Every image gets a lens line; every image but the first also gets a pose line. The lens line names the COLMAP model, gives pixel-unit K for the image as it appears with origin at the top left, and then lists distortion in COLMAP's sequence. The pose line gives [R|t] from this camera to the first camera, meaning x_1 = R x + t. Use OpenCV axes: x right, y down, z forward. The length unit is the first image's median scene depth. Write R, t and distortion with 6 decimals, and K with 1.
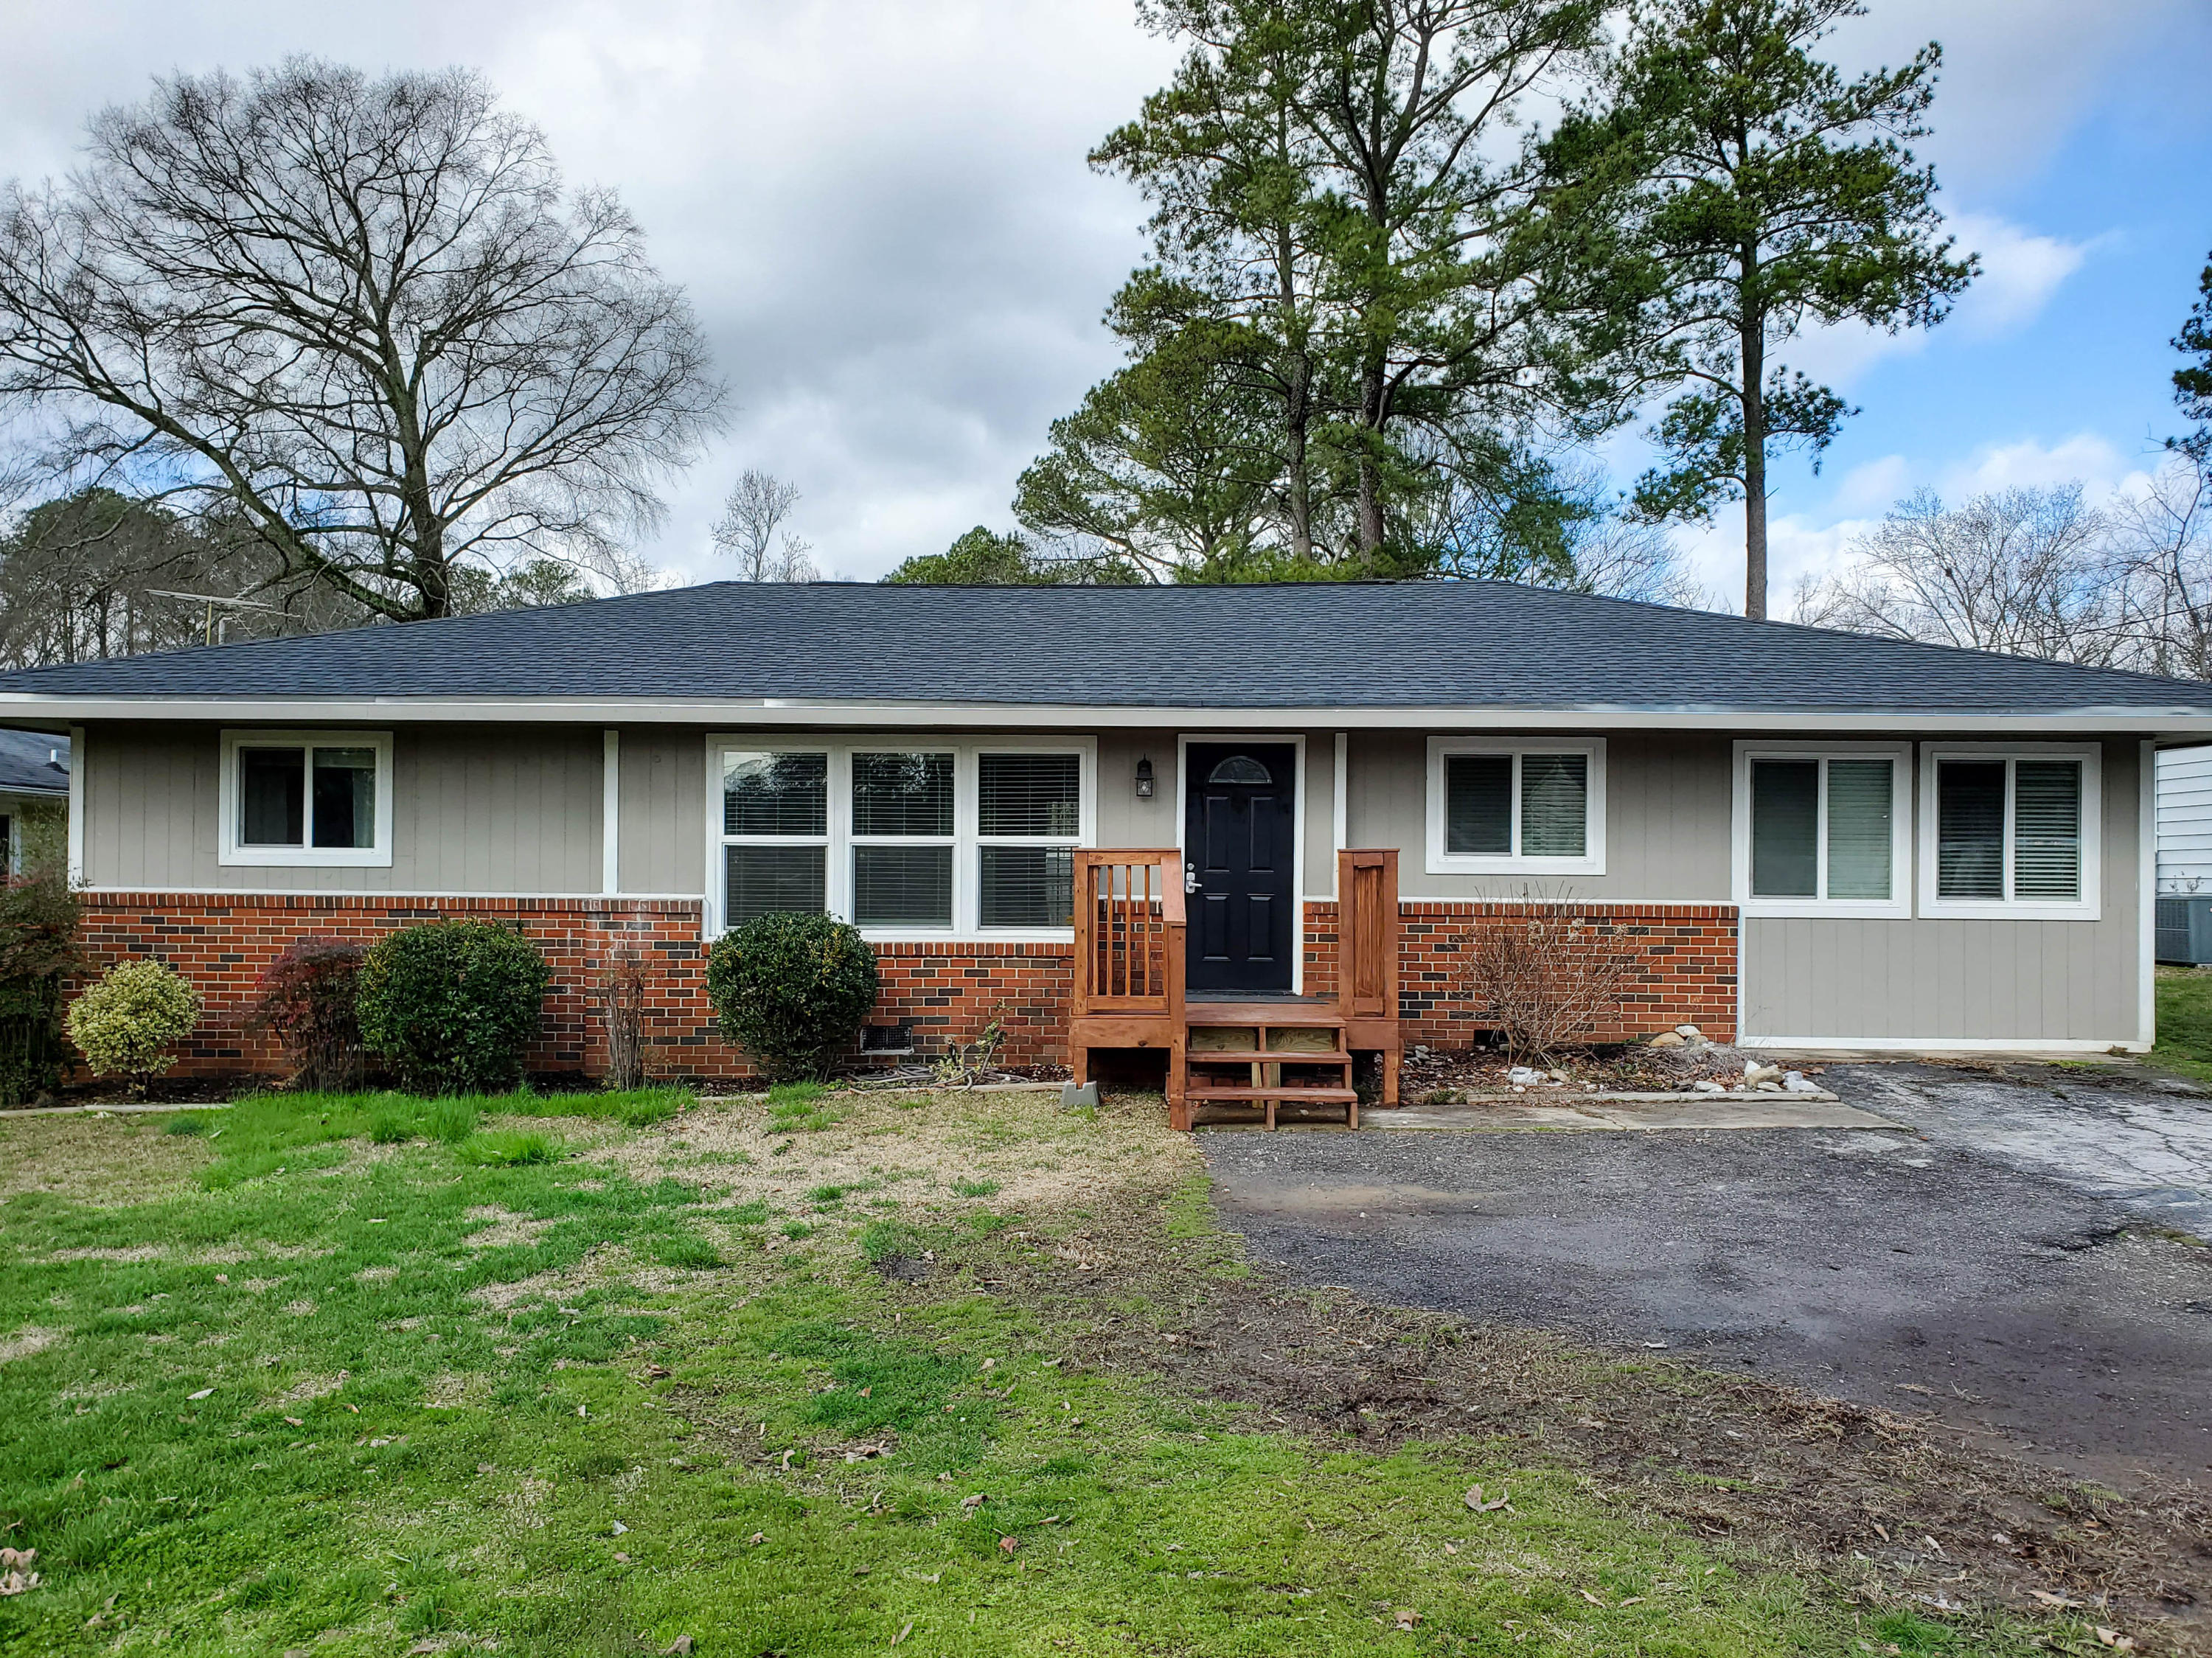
lens RADIAL K [[1738.1, 0, 1104.7], [0, 1738.1, 863.5], [0, 0, 1]] dist [0.008797, 0.009823]
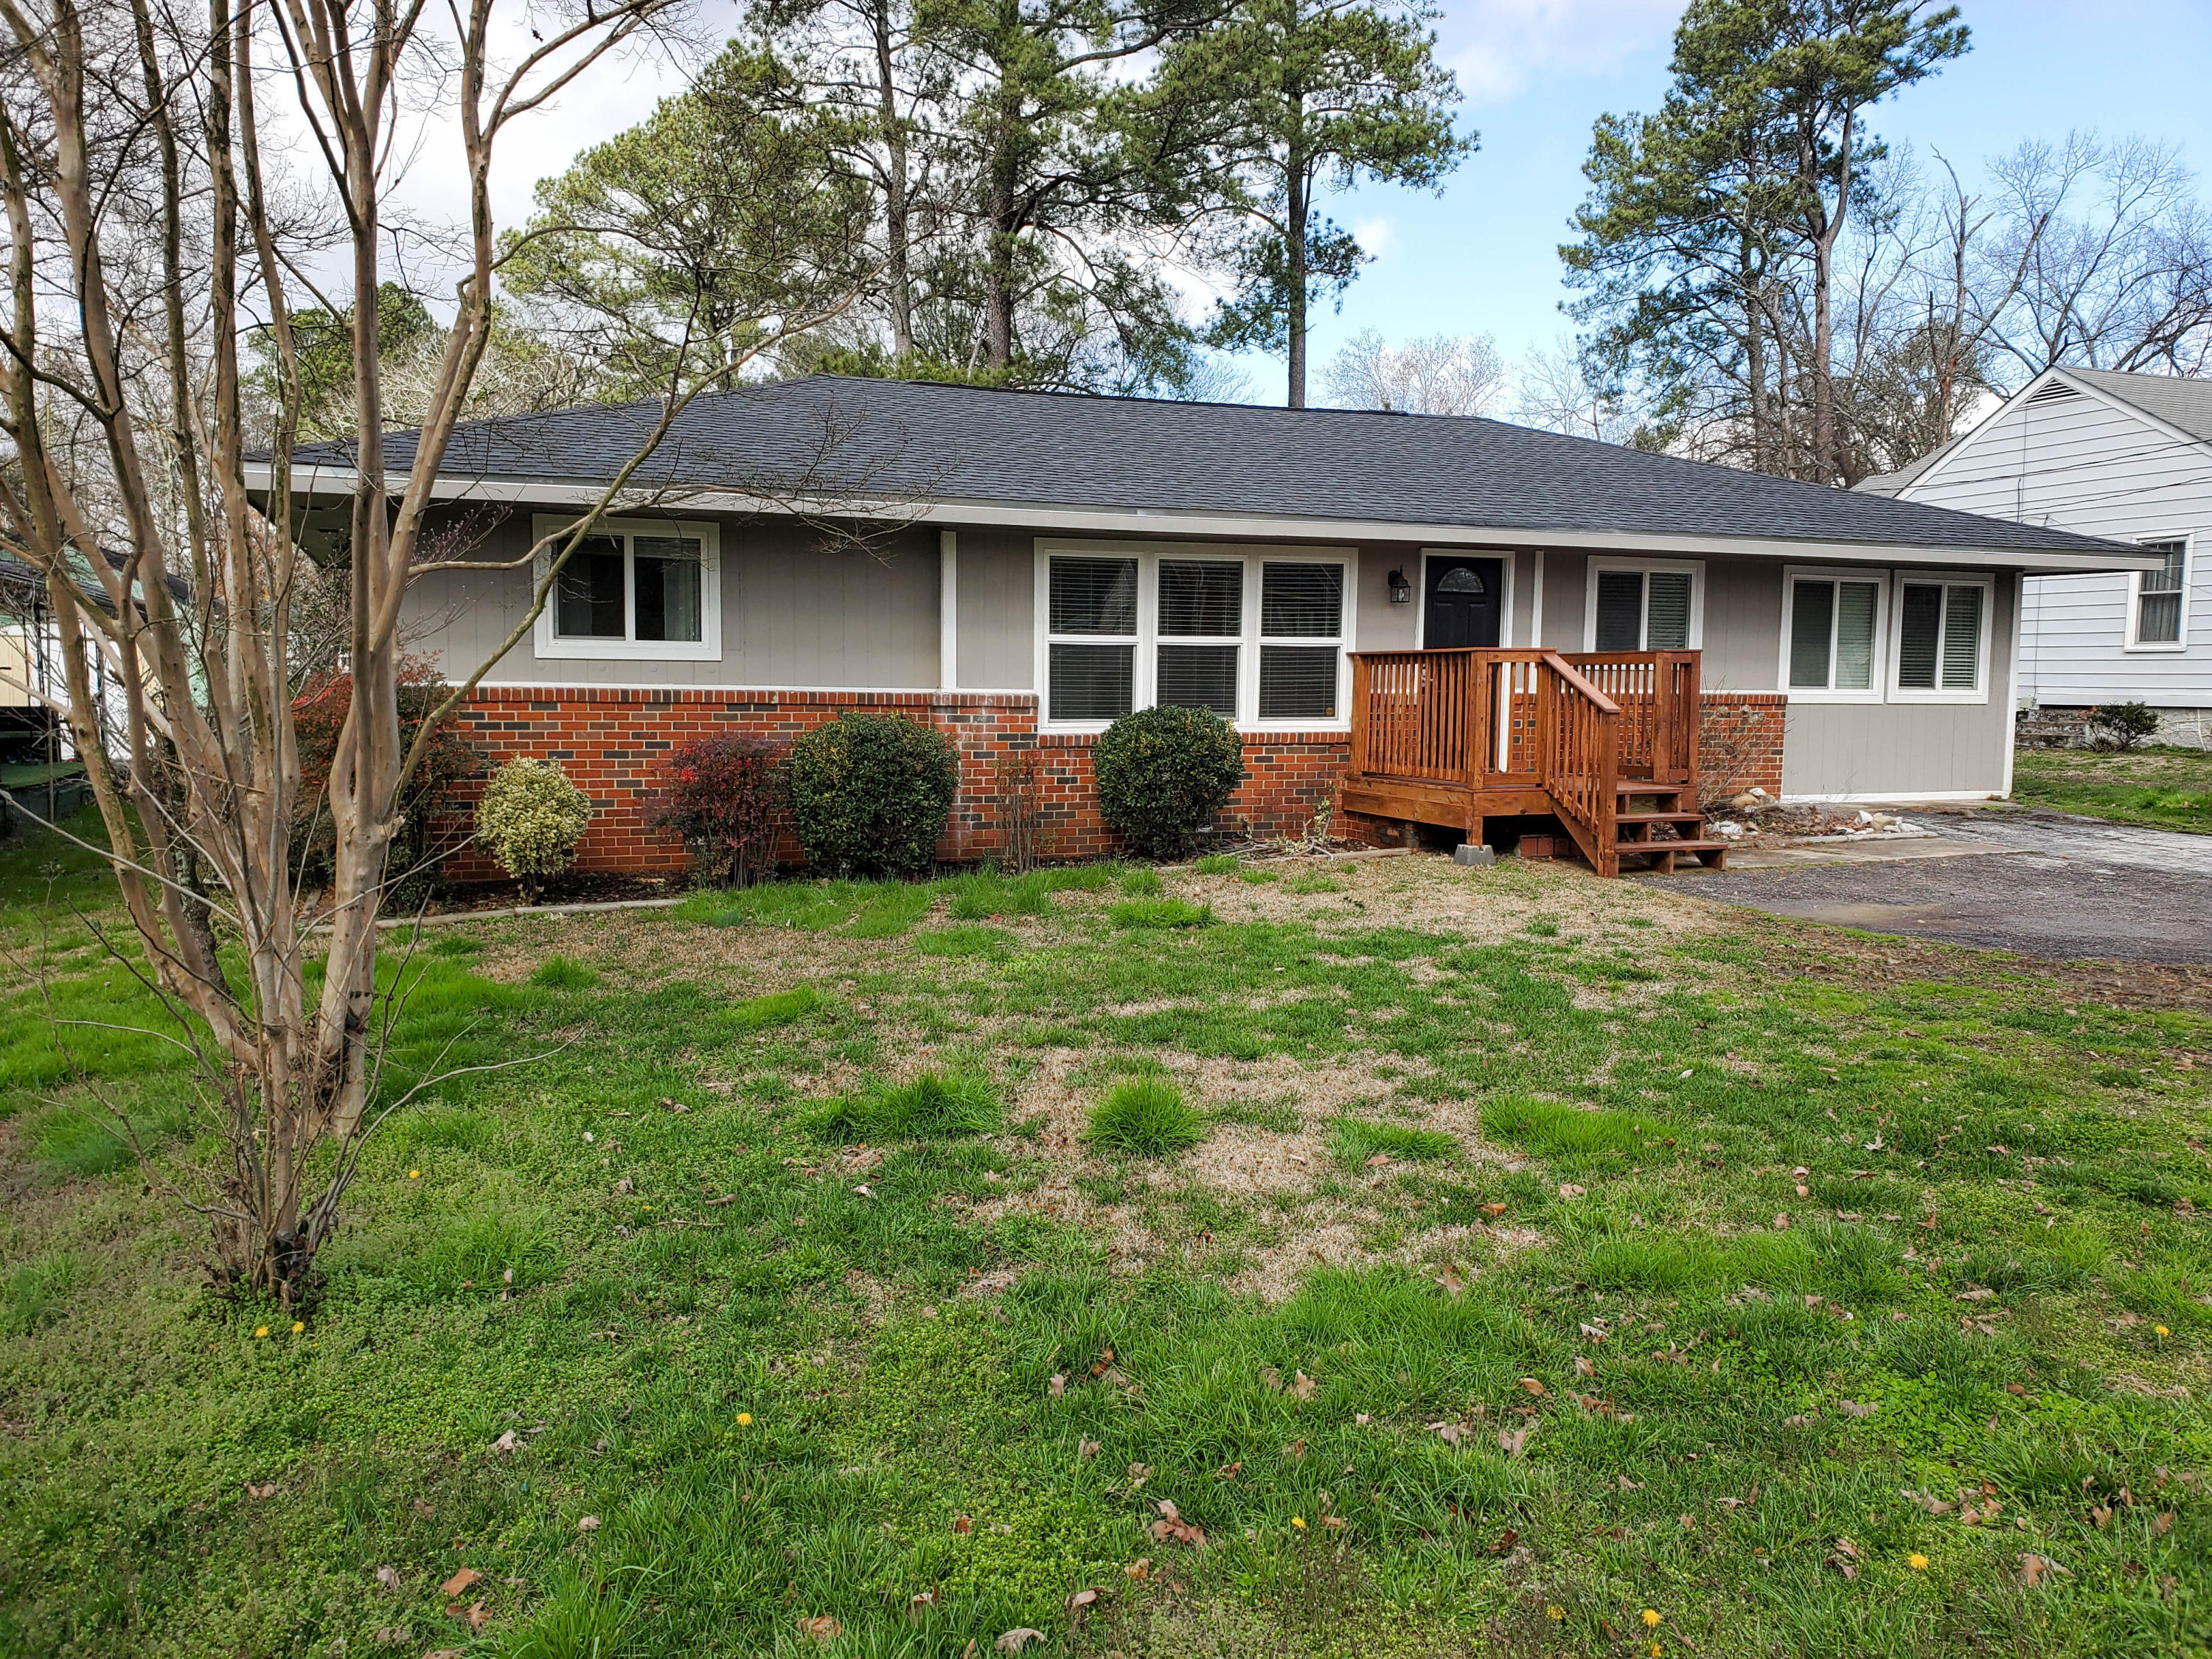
lens RADIAL K [[1655.7, 0, 1106.0], [0, 1655.7, 829.5], [0, 0, 1]] dist [0.149573, -0.325317]
pose [[0.928014, -0.033193, 0.371064, -0.570186], [-0.006498, 0.994429, 0.105205, -0.004364], [-0.372489, -0.100043, 0.922629, 0.022480]]
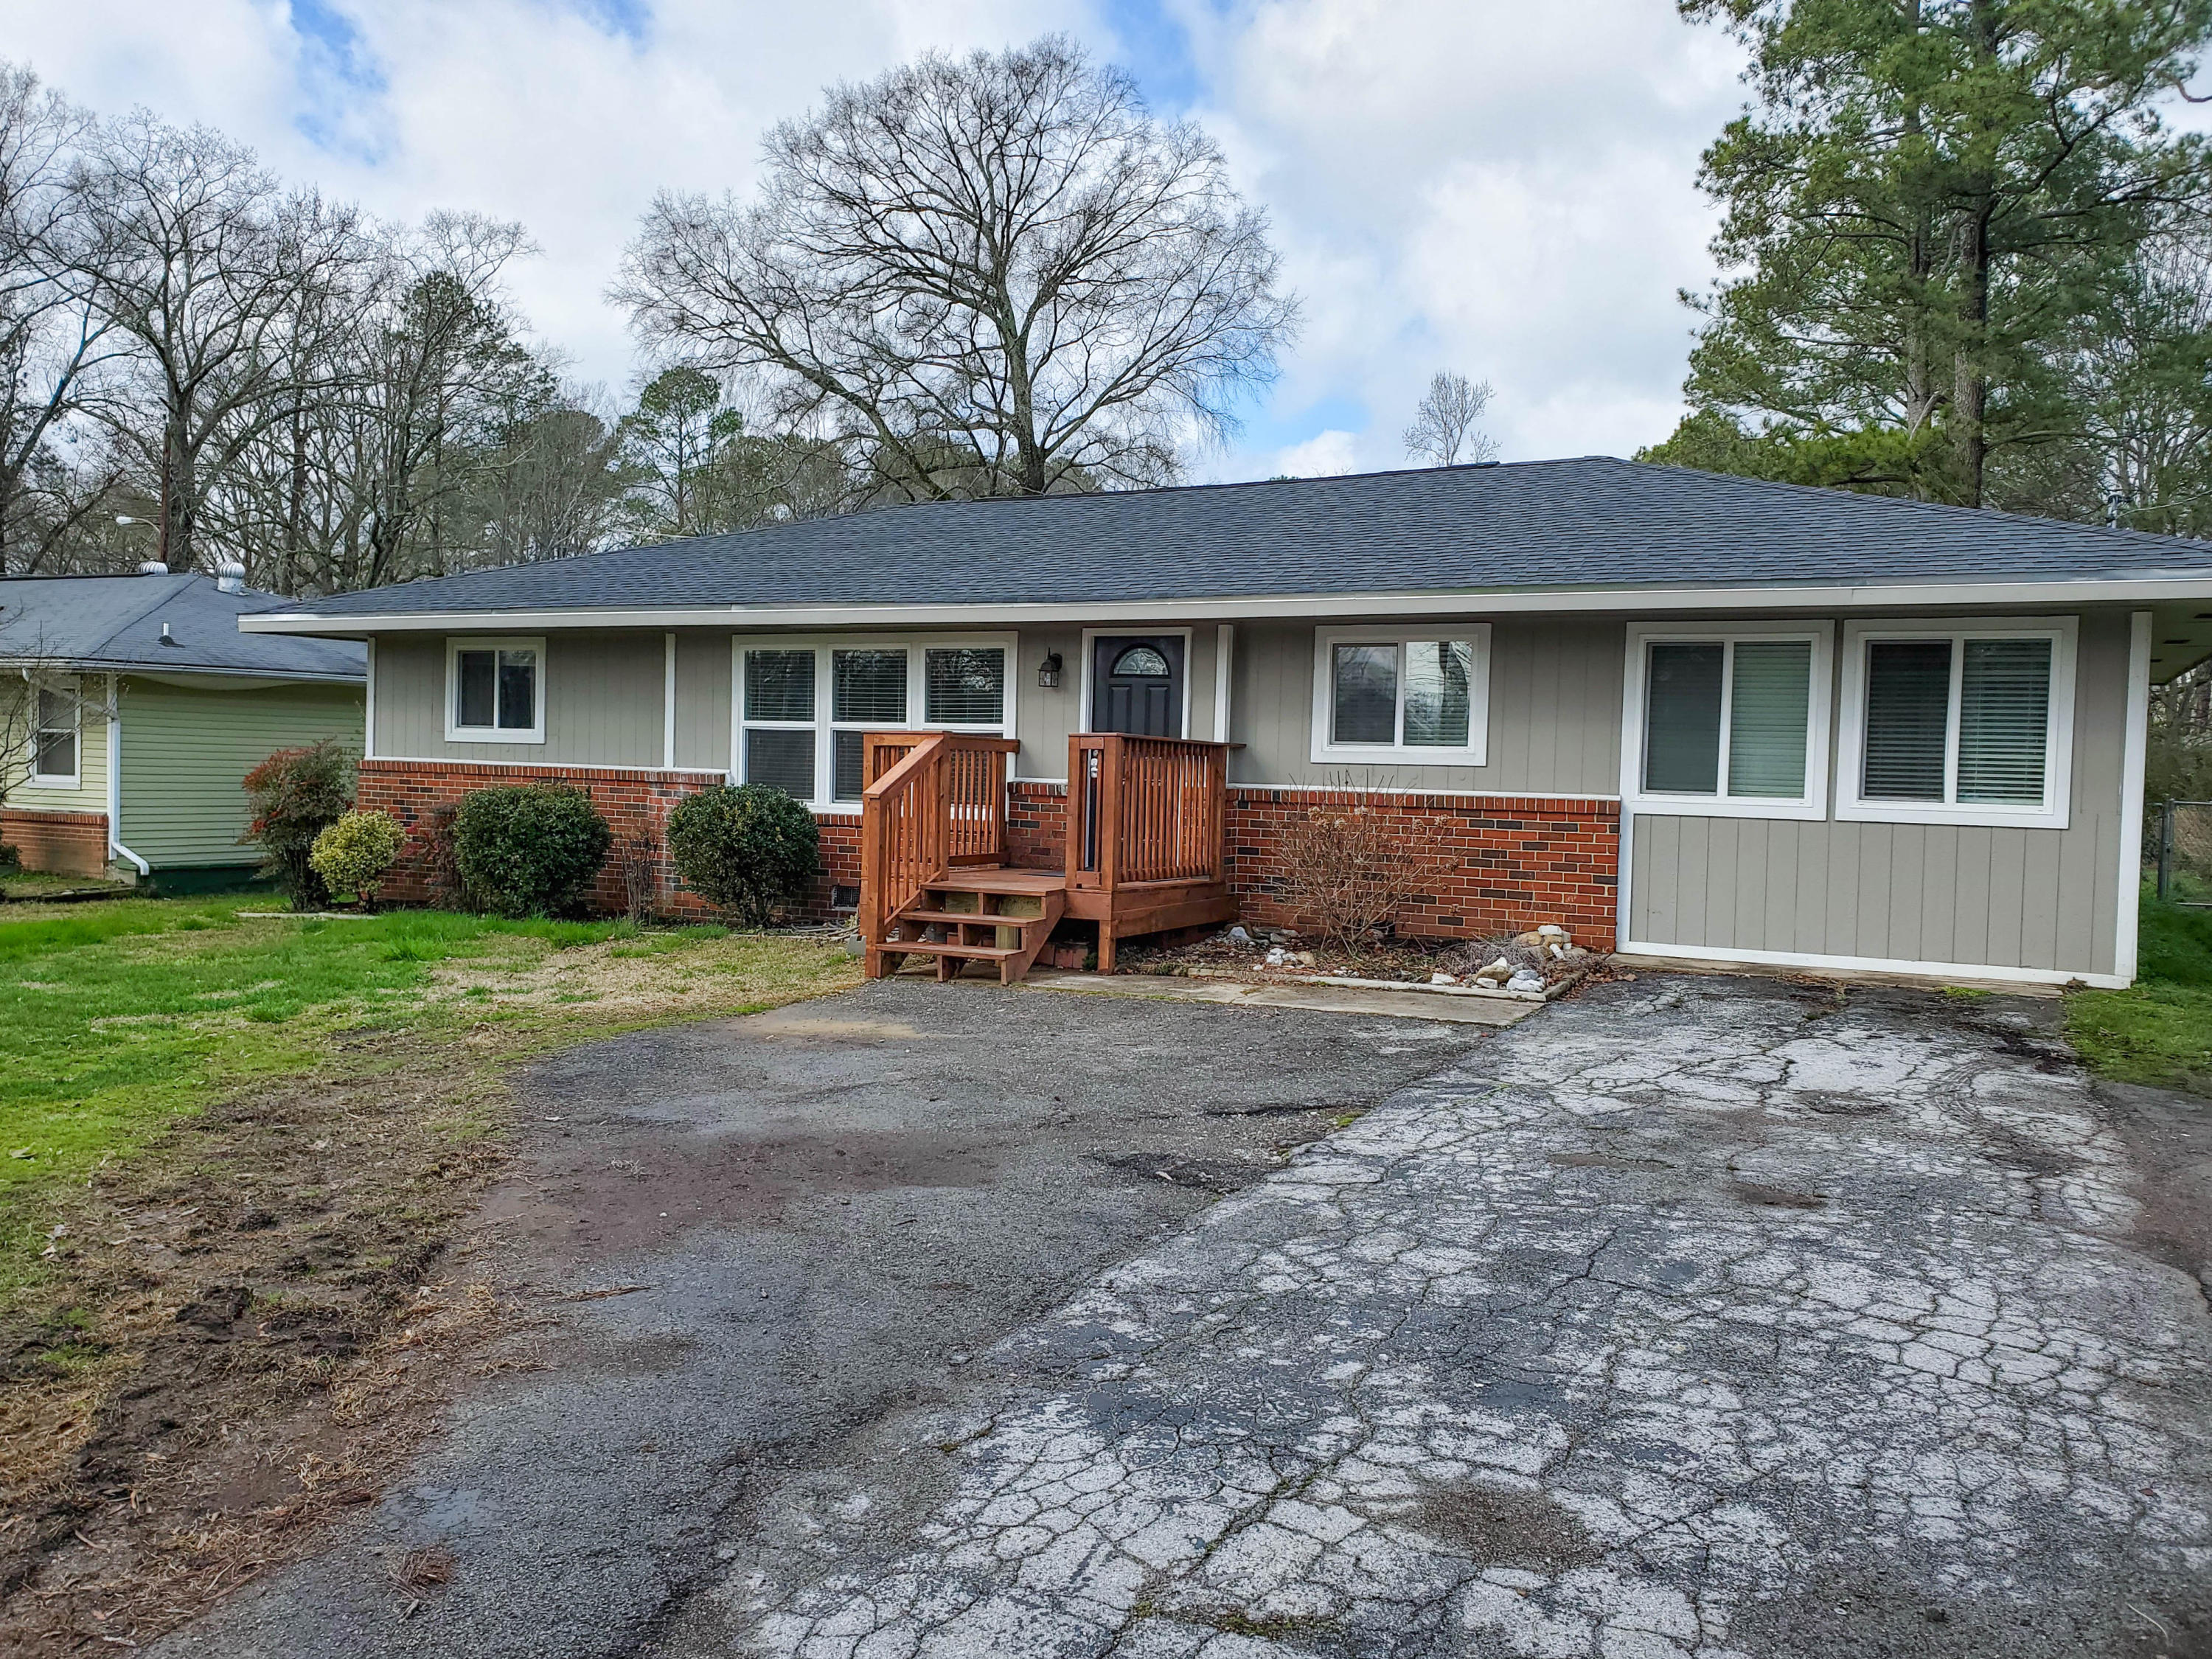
lens RADIAL K [[1703.8, 0, 1106.0], [0, 1703.8, 829.5], [0, 0, 1]] dist [0.116352, -0.210276]
pose [[0.898023, 0.032794, -0.438725, 0.519225], [-0.016069, 0.998997, 0.041783, 0.005468], [0.439656, -0.030472, 0.897649, 0.050224]]
